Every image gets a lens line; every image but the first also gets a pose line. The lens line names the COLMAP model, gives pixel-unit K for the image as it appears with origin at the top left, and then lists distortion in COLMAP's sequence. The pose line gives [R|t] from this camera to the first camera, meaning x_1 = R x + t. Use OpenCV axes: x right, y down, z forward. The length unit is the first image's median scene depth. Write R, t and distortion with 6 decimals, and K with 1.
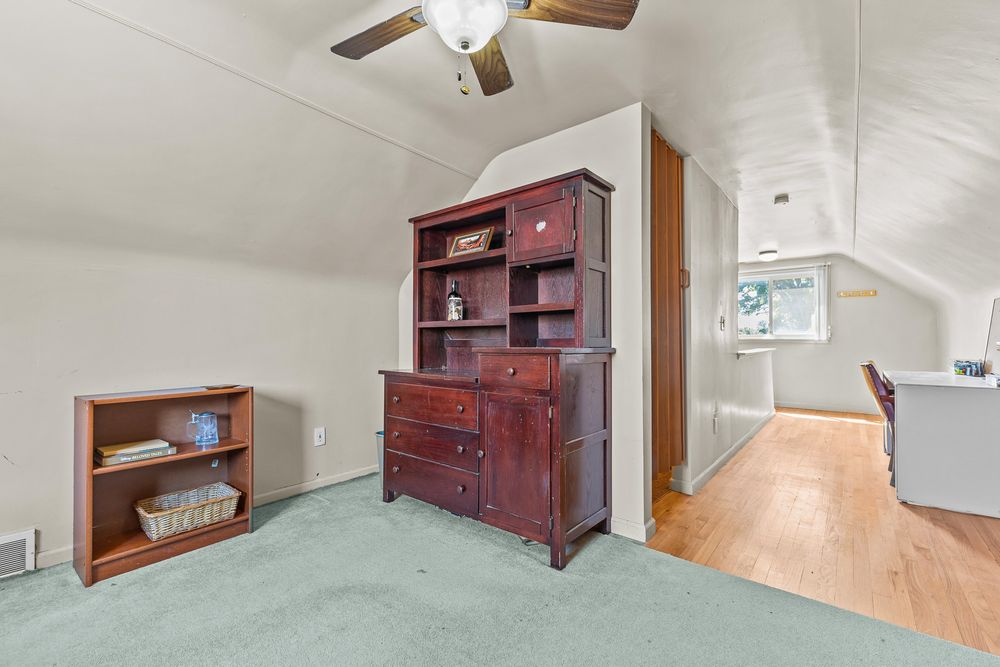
lens RADIAL K [[434.3, 0, 496.0], [0, 434.3, 336.4], [0, 0, 1]] dist [0.005652, -0.000366]
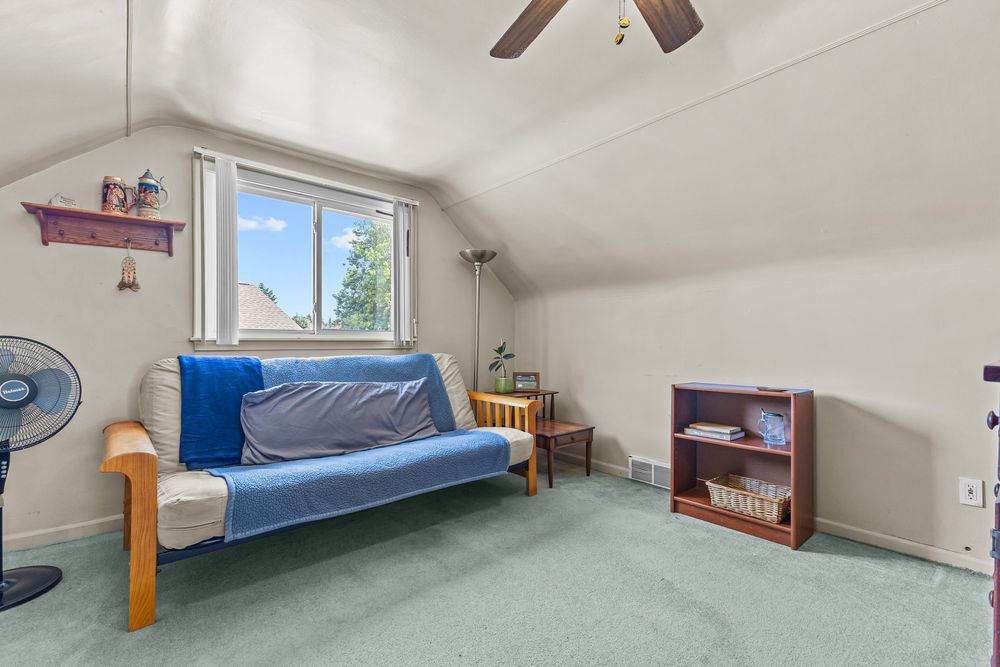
lens RADIAL K [[434.3, 0, 496.7], [0, 434.3, 339.2], [0, 0, 1]] dist [0.005652, -0.000366]
pose [[-0.182773, -0.004312, -0.983146, 0.489967], [0.008917, 0.999942, -0.006044, -0.000640], [0.983115, -0.009871, -0.182724, 0.564277]]
